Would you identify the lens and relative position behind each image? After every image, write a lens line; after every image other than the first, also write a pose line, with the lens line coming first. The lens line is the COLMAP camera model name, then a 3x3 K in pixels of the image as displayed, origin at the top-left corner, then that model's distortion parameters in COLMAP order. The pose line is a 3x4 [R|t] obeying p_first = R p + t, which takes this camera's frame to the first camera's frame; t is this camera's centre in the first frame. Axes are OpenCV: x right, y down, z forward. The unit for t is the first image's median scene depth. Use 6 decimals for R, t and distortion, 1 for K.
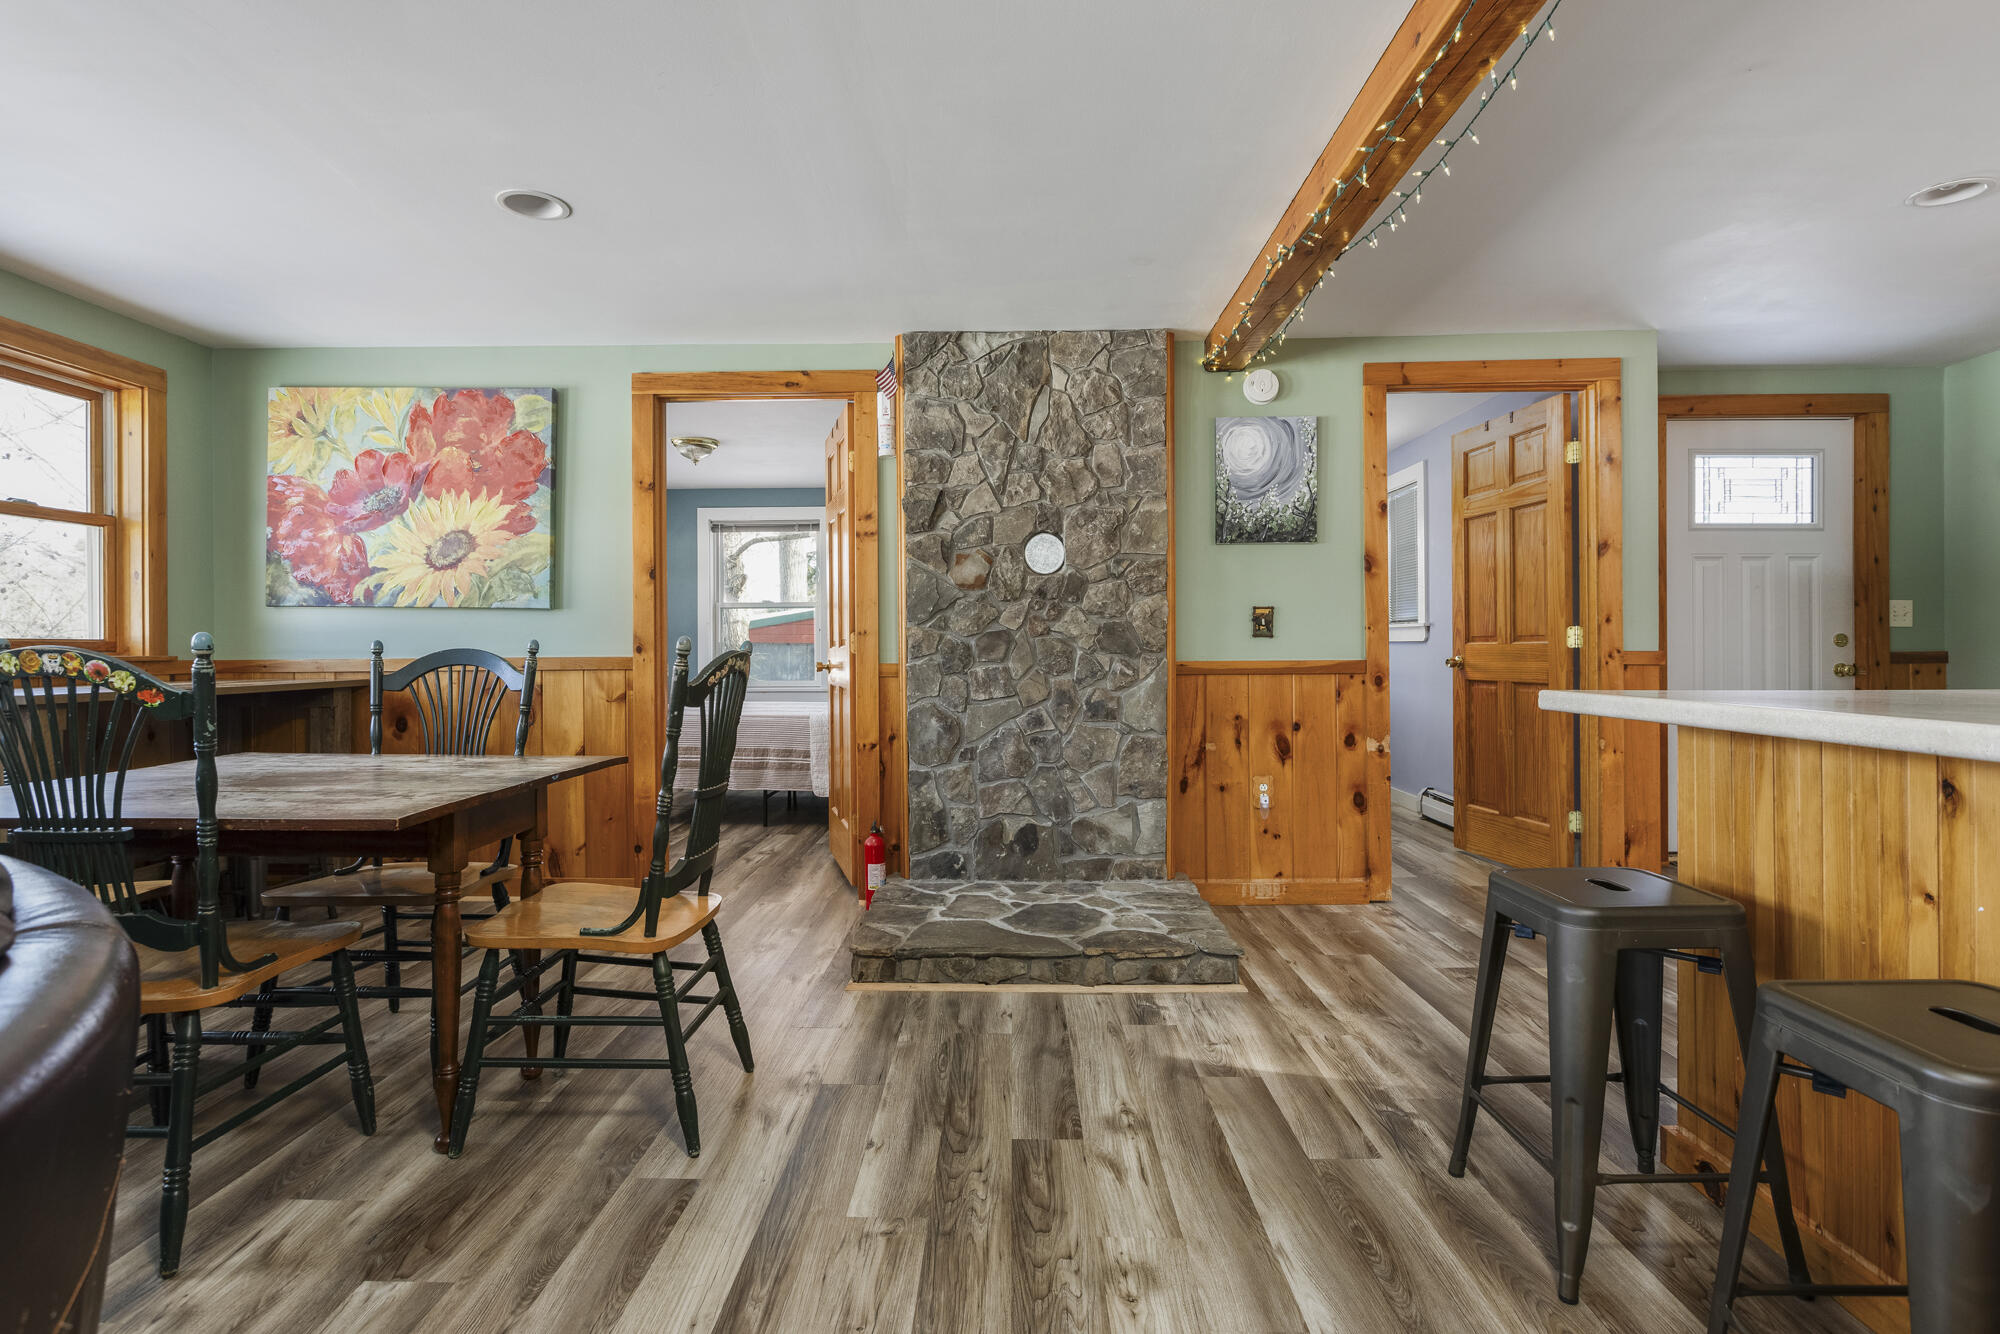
lens RADIAL K [[988.2, 0, 987.2], [0, 988.2, 639.4], [0, 0, 1]] dist [-0.003257, -0.000108]
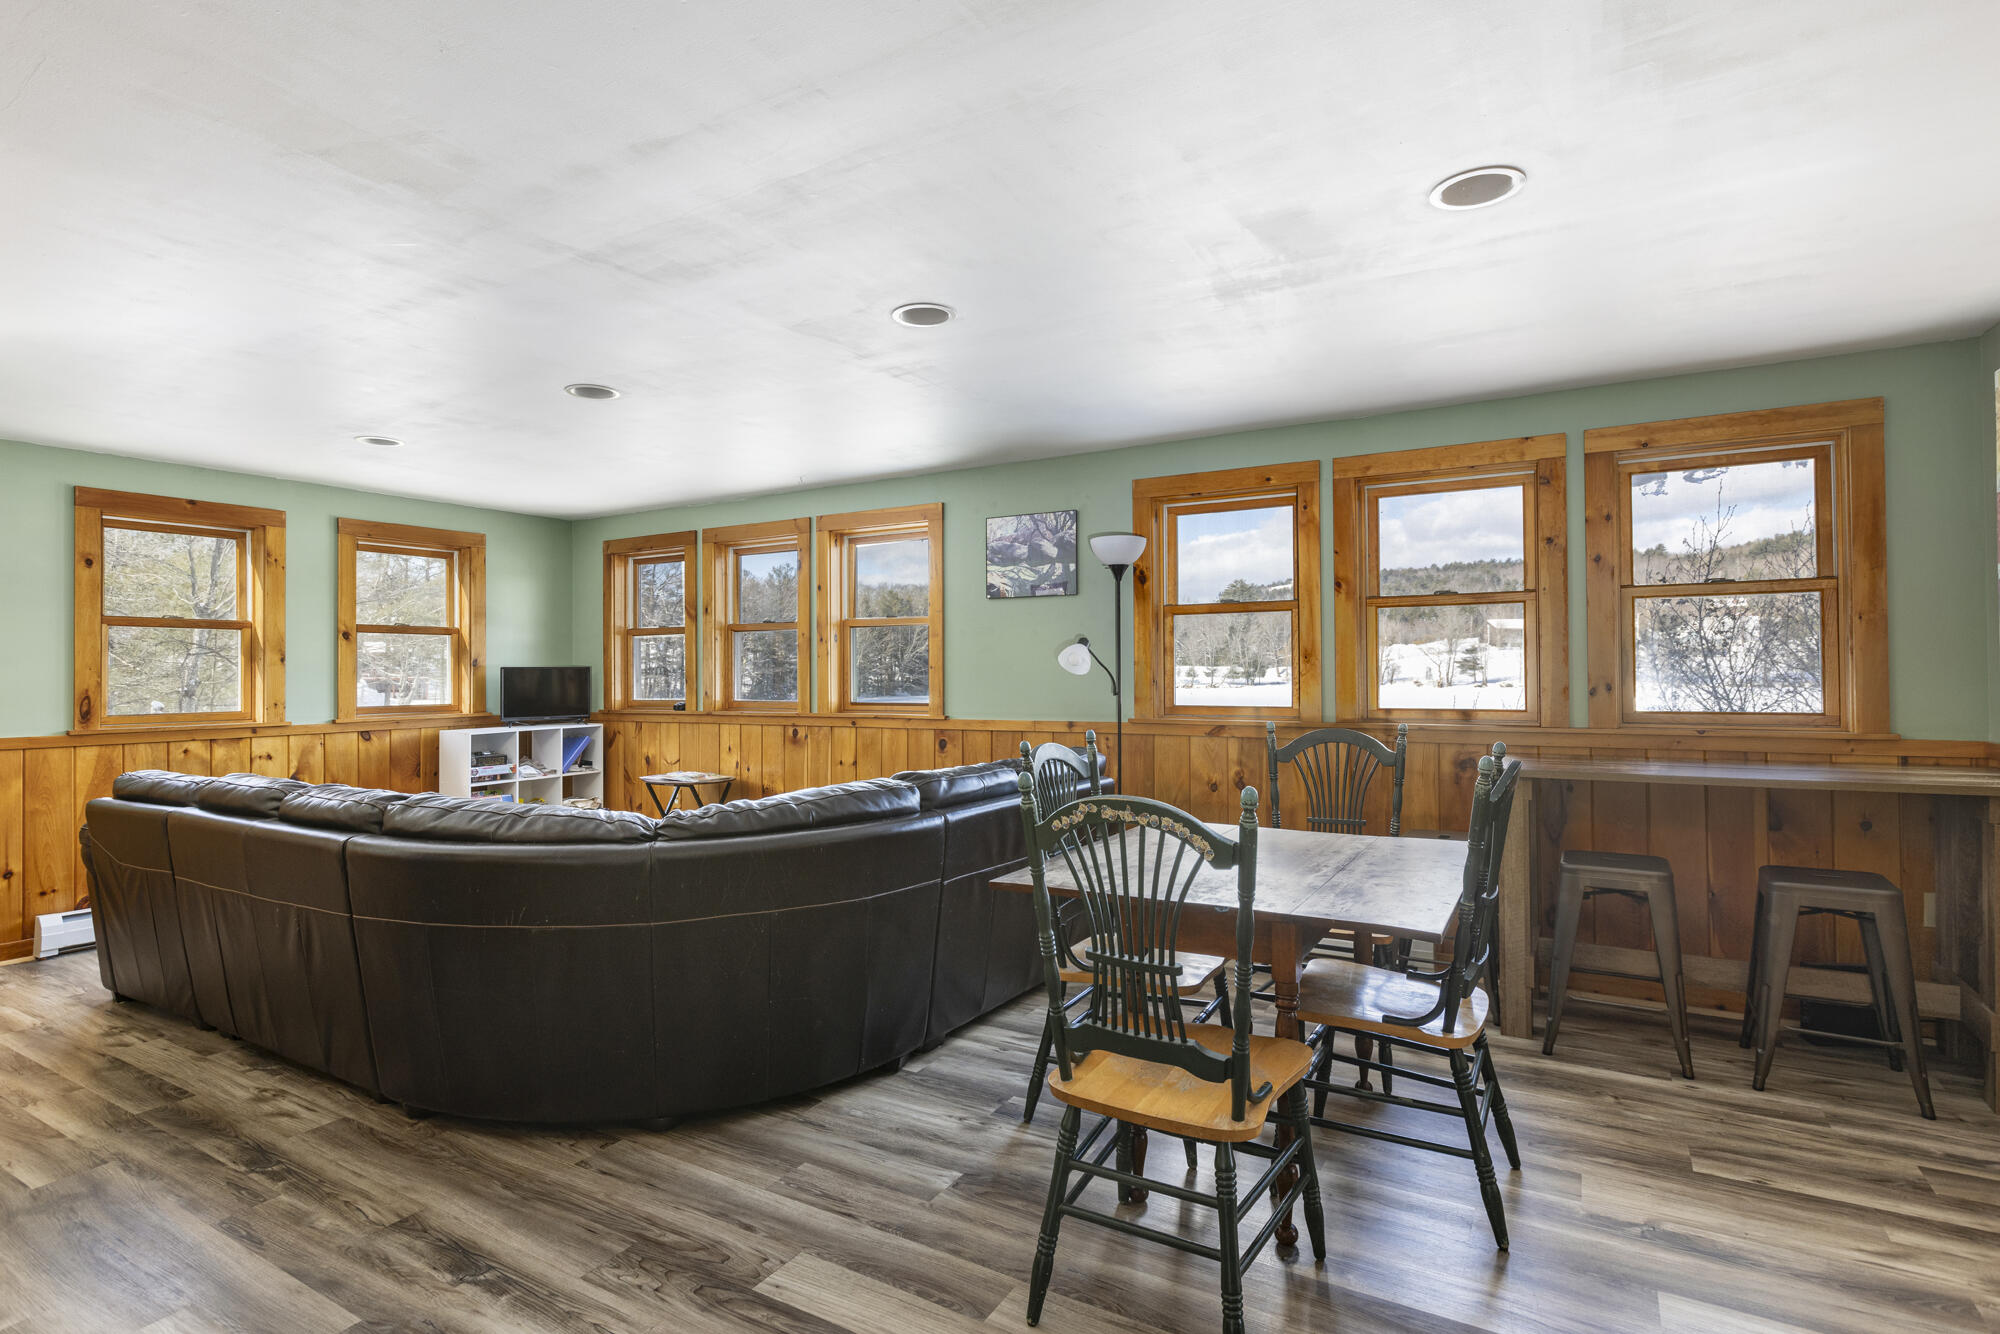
lens RADIAL K [[1005.4, 0, 1004.4], [0, 1005.4, 662.9], [0, 0, 1]] dist [-0.003357, -0.000027]
pose [[-0.483320, 0.002386, -0.875440, 0.286857], [0.019015, 0.999789, -0.007773, -0.052203], [0.875237, -0.020404, -0.483264, 0.750804]]
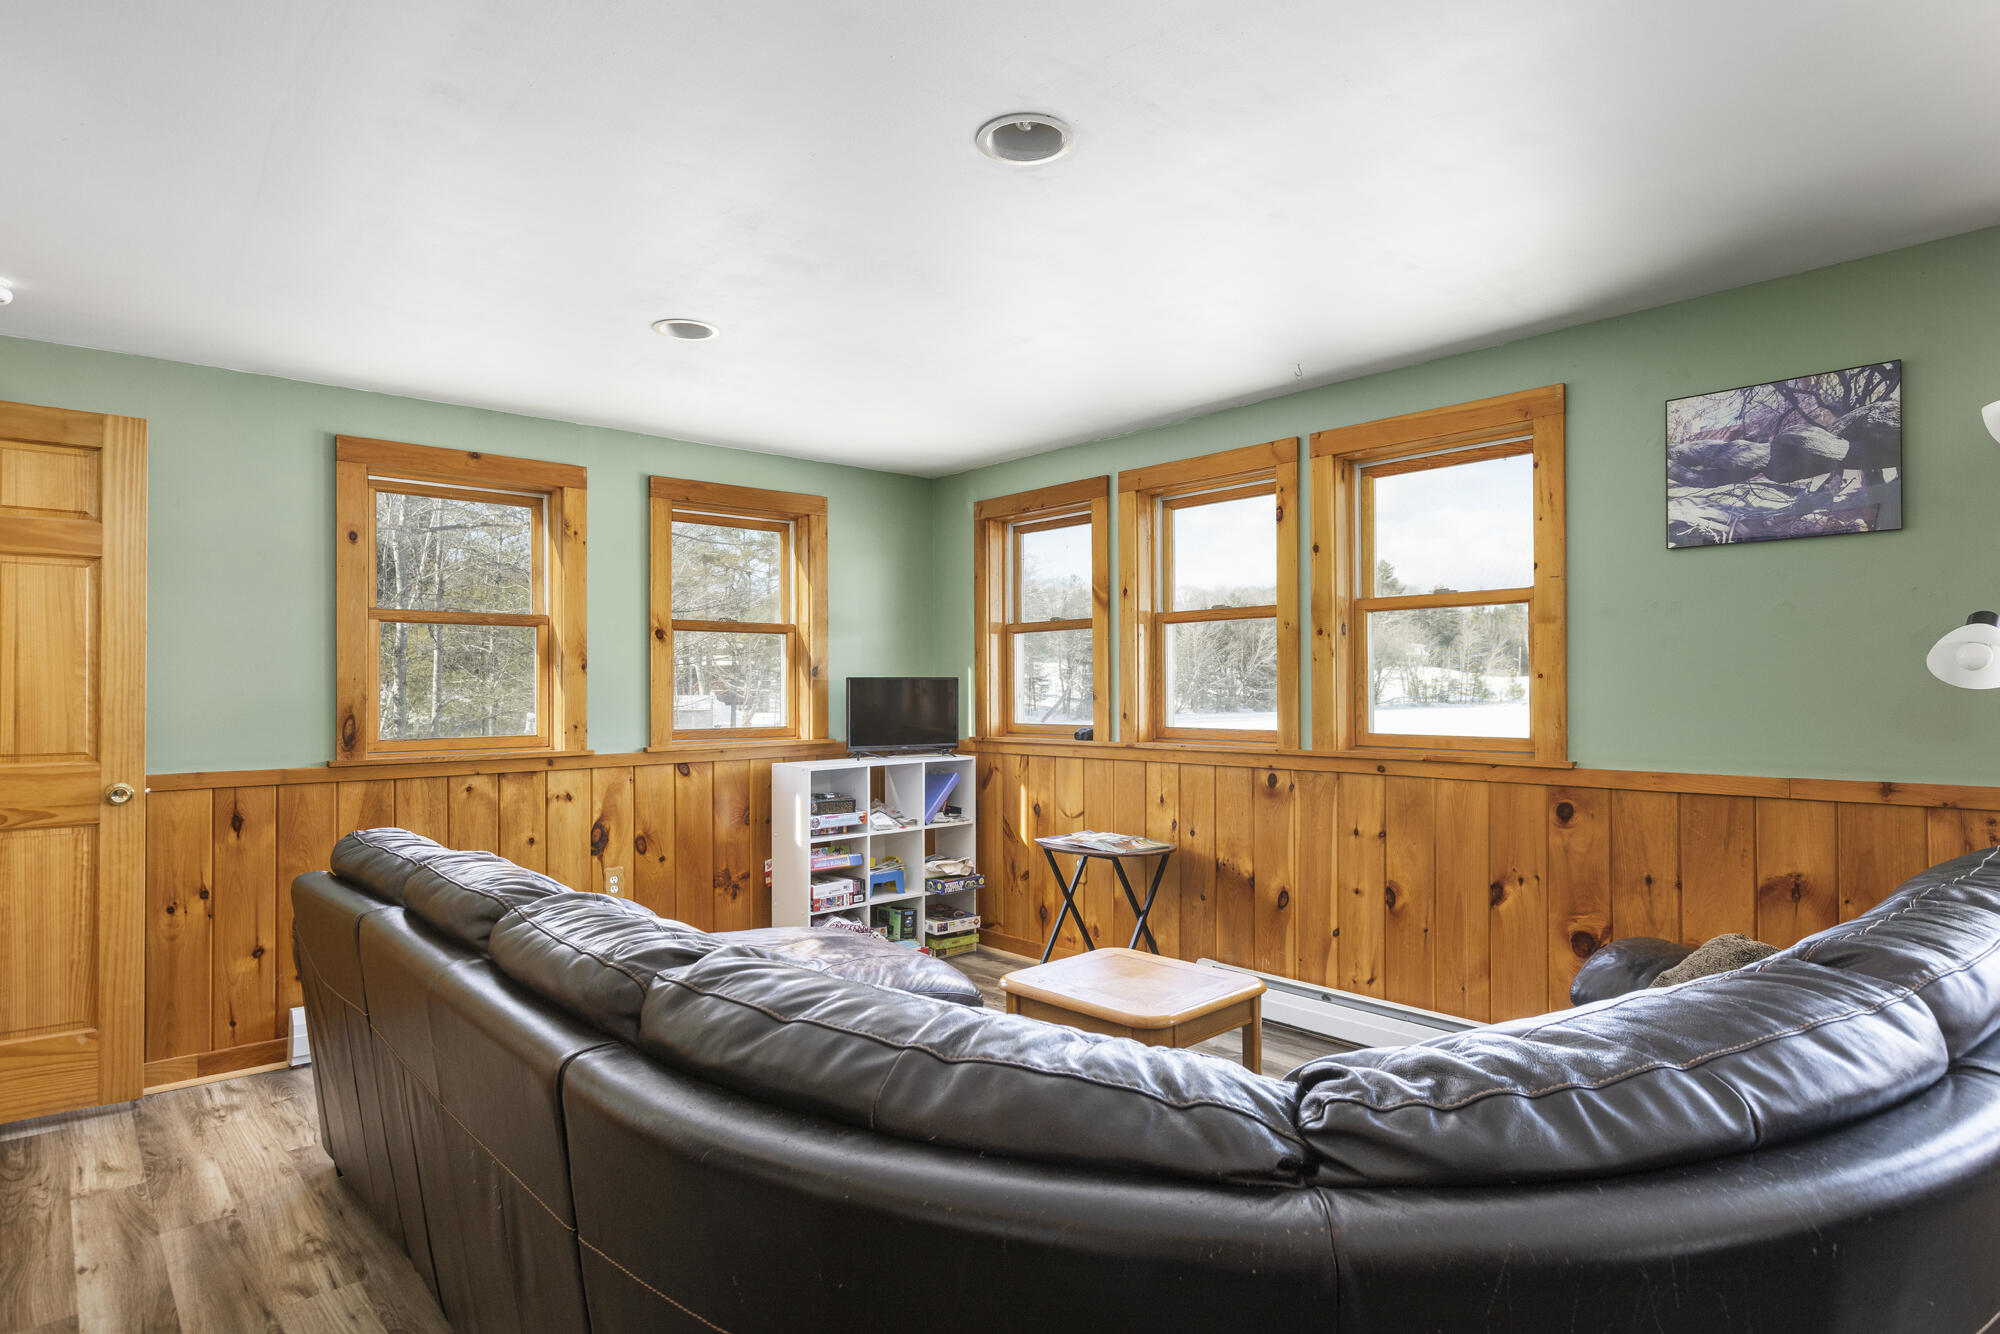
lens RADIAL K [[1096.7, 0, 1003.8], [0, 1096.7, 679.2], [0, 0, 1]] dist [-0.002994, -0.000643]
pose [[-0.727816, 0.005532, -0.685750, 0.022154], [0.017183, 0.999801, -0.010172, -0.054646], [0.685557, -0.019187, -0.727766, 0.338469]]
